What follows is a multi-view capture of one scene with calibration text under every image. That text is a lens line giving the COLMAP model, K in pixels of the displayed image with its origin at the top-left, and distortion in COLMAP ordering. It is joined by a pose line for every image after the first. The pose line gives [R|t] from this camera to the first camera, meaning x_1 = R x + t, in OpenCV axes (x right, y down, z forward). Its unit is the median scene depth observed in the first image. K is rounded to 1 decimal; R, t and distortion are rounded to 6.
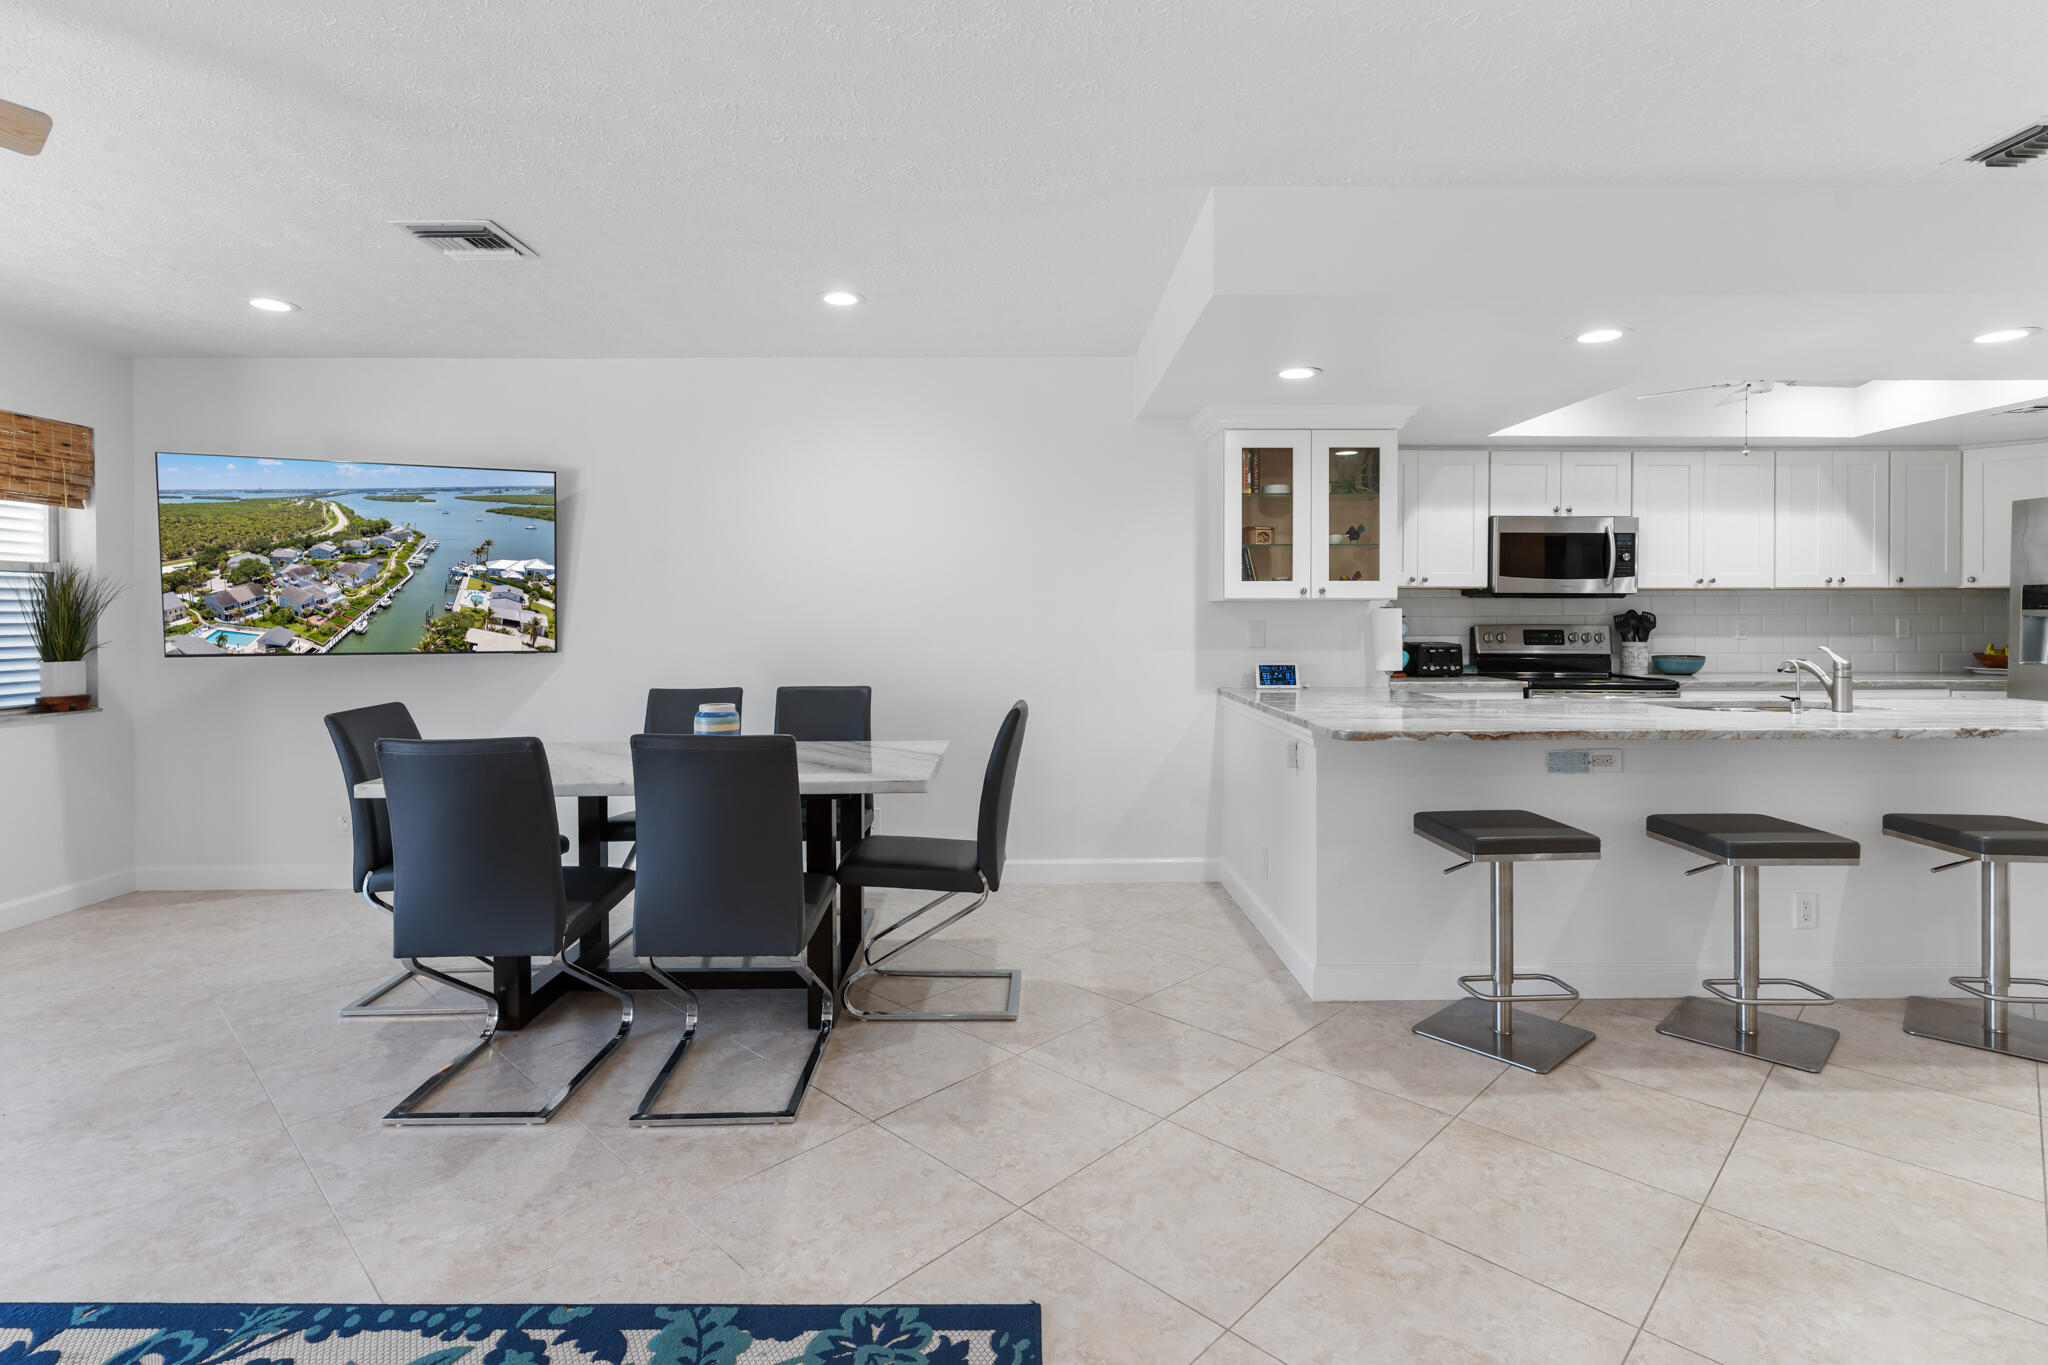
lens RADIAL K [[991.3, 0, 1008.7], [0, 991.3, 630.2], [0, 0, 1]] dist [0.002783, -0.000340]
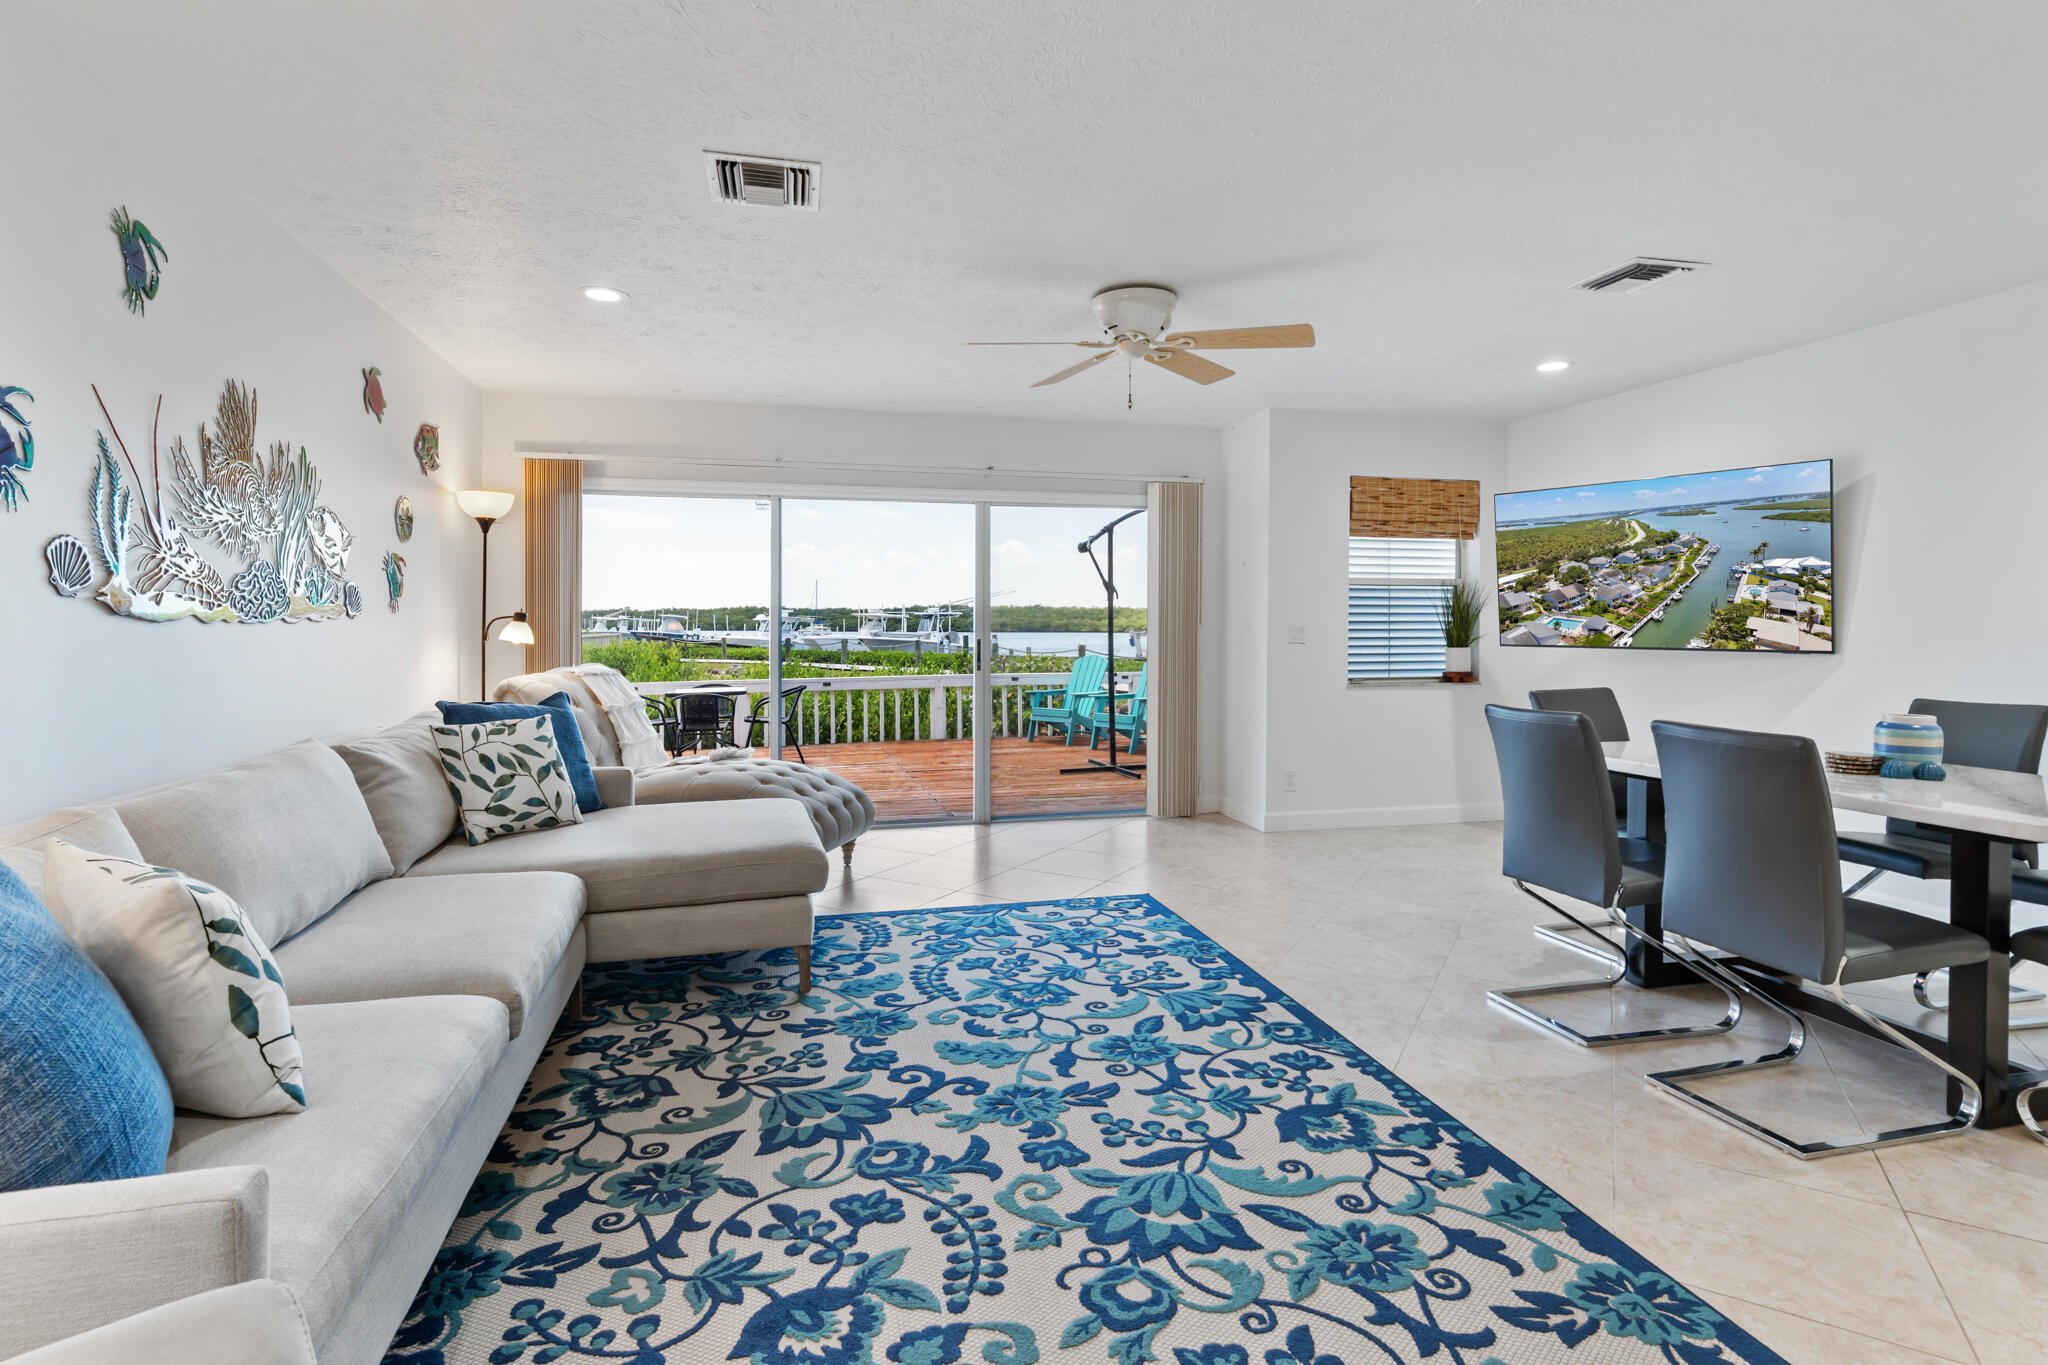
lens RADIAL K [[991.3, 0, 1012.6], [0, 991.3, 635.3], [0, 0, 1]] dist [0.002783, -0.000340]
pose [[0.237991, 0.015775, -0.971139, 0.301224], [-0.014544, 0.999814, 0.012676, 0.005746], [0.971158, 0.011108, 0.238176, 0.038593]]
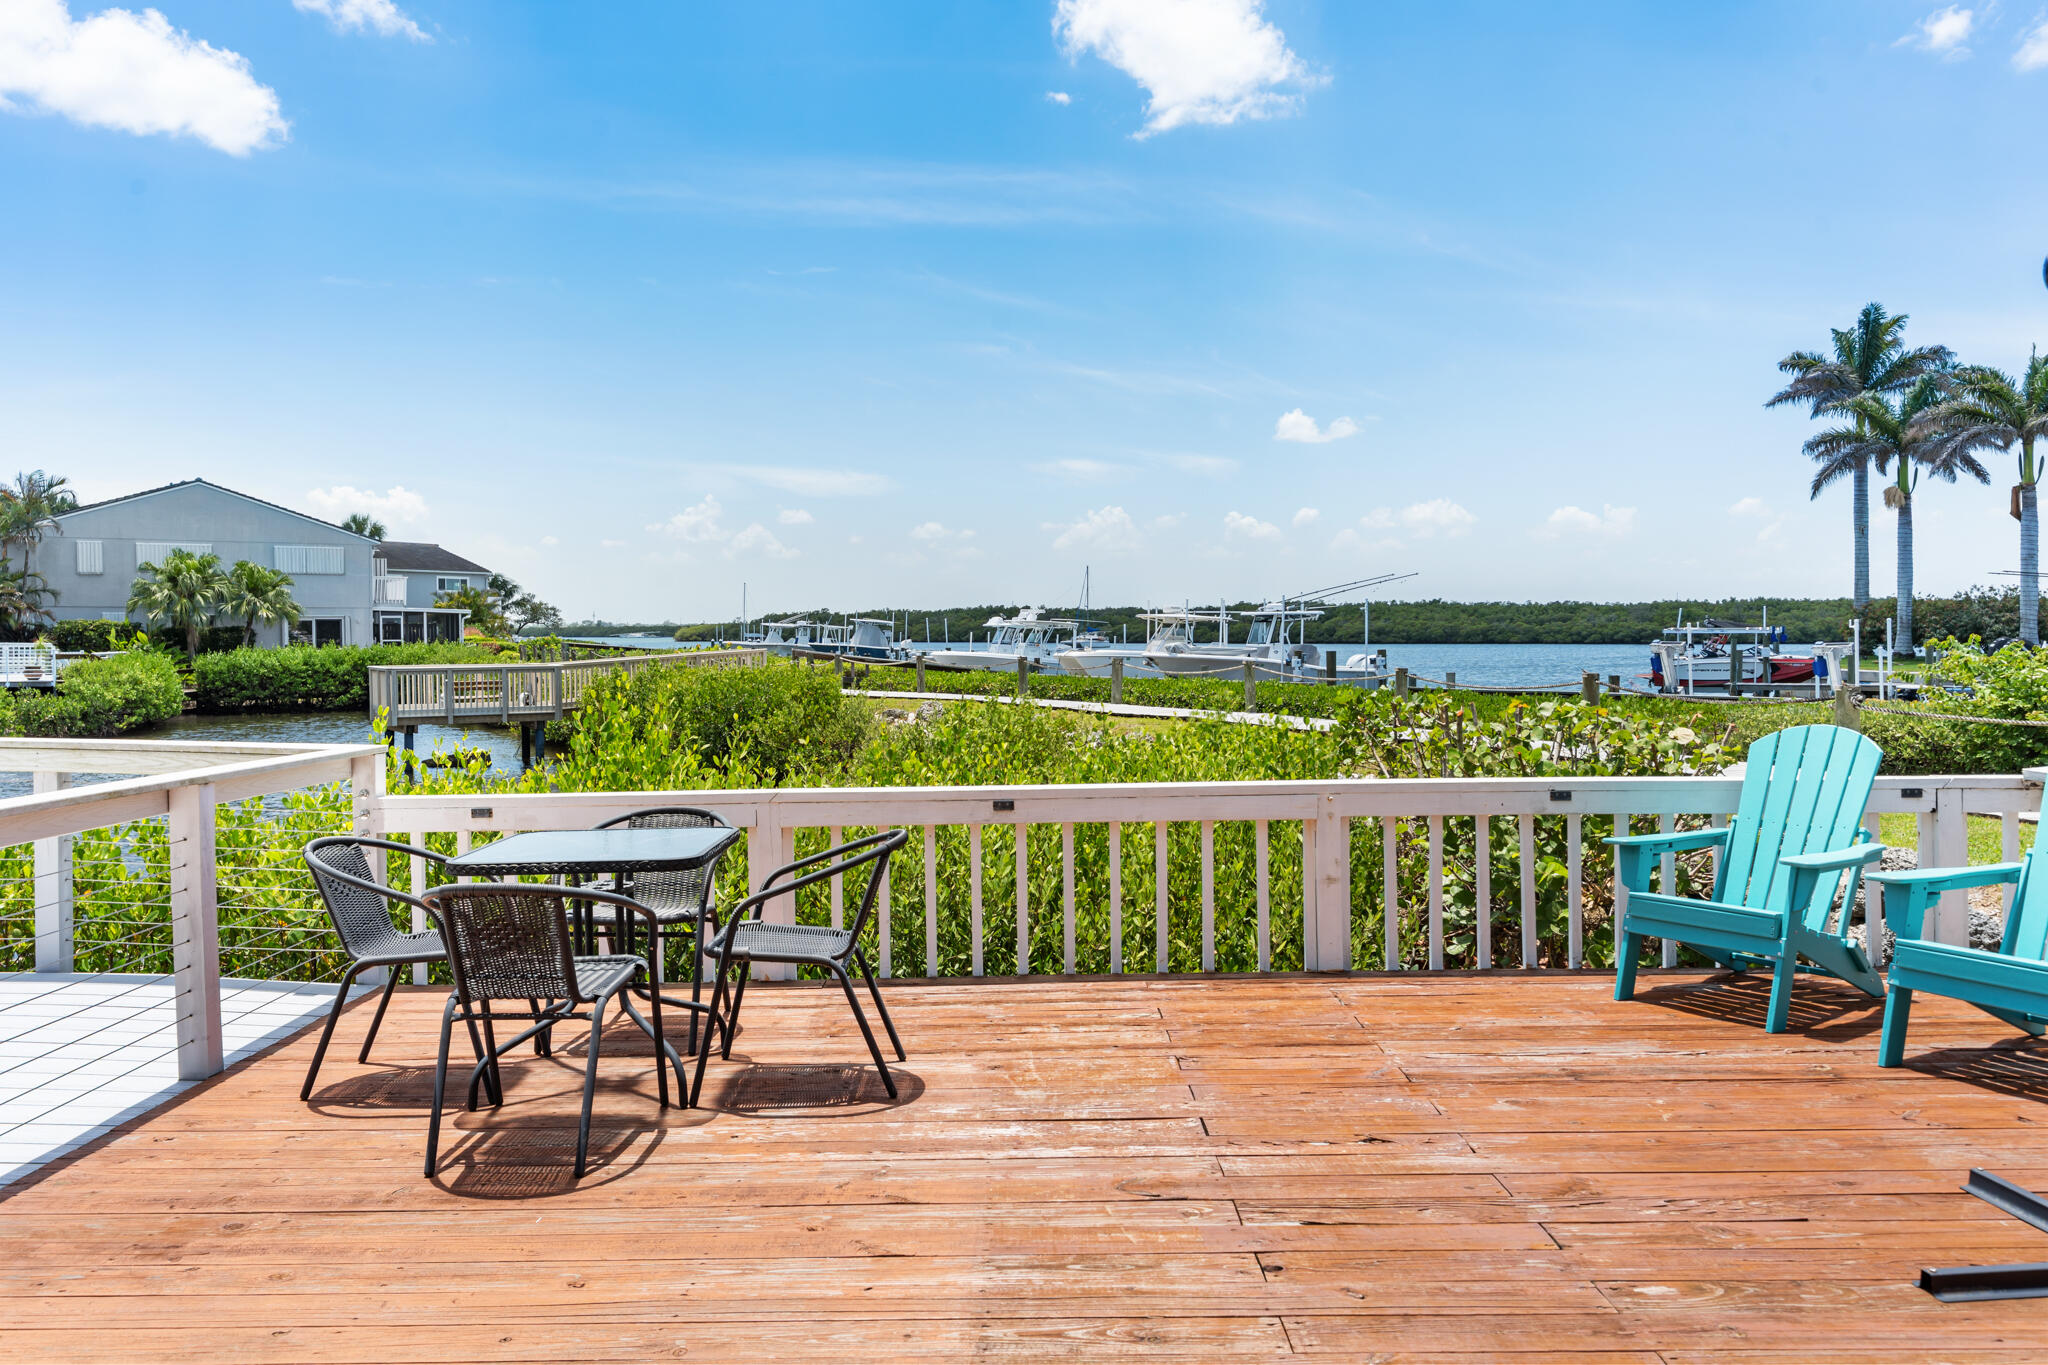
lens RADIAL K [[1480.7, 0, 1030.7], [0, 1480.7, 674.8], [0, 0, 1]] dist [-0.008522, -0.012502]
pose [[0.001919, 0.033343, -0.999442, -0.992401], [-0.009156, 0.999403, 0.033324, 0.009727], [0.999956, 0.009087, 0.002223, 0.208960]]
